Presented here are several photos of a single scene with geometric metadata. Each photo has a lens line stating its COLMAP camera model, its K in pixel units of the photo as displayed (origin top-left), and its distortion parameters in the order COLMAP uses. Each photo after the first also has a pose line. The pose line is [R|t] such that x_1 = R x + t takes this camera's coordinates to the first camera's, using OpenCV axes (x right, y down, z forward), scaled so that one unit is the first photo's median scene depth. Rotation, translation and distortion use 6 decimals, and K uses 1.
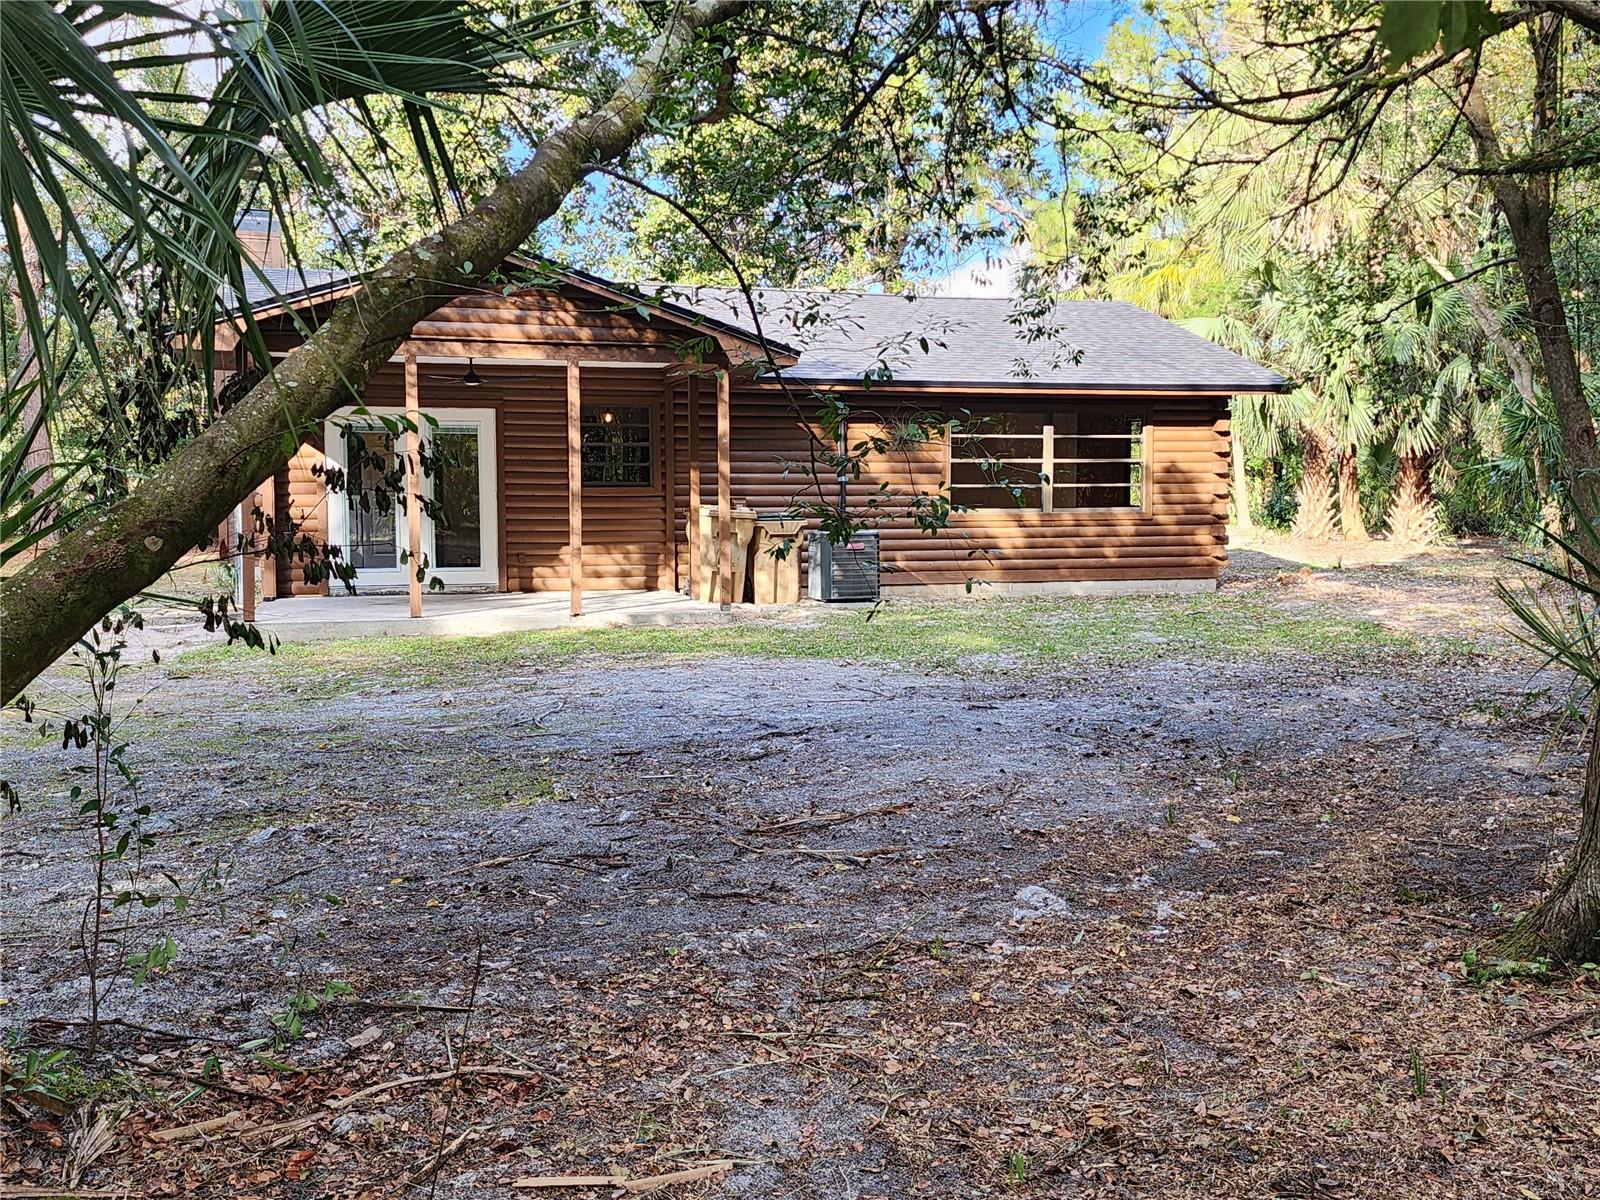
lens RADIAL K [[1078.1, 0, 793.3], [0, 1078.1, 593.9], [0, 0, 1]] dist [0.082050, -0.062755]
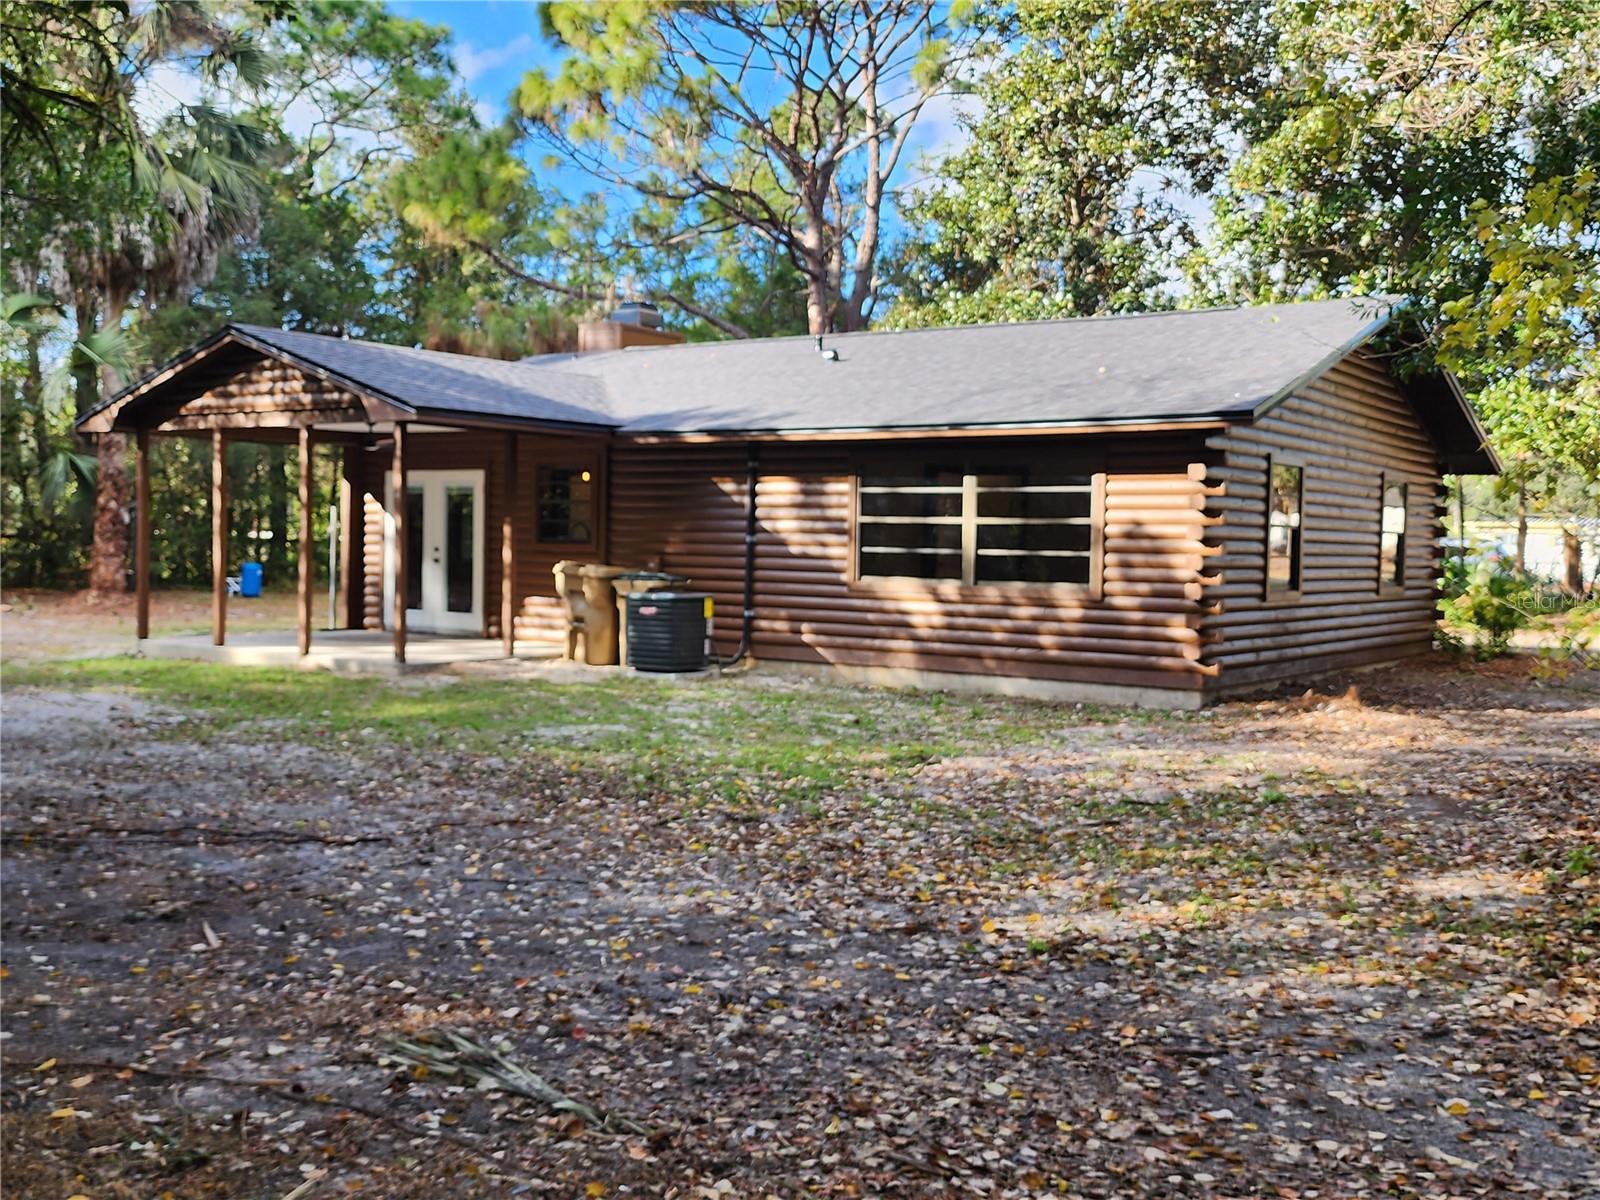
lens RADIAL K [[1078.1, 0, 793.3], [0, 1078.1, 593.9], [0, 0, 1]] dist [0.082050, -0.062755]
pose [[0.803972, 0.045786, -0.592901, 0.601246], [-0.078307, 0.996501, -0.029229, -0.036402], [0.589488, 0.069928, 0.804744, 0.293507]]
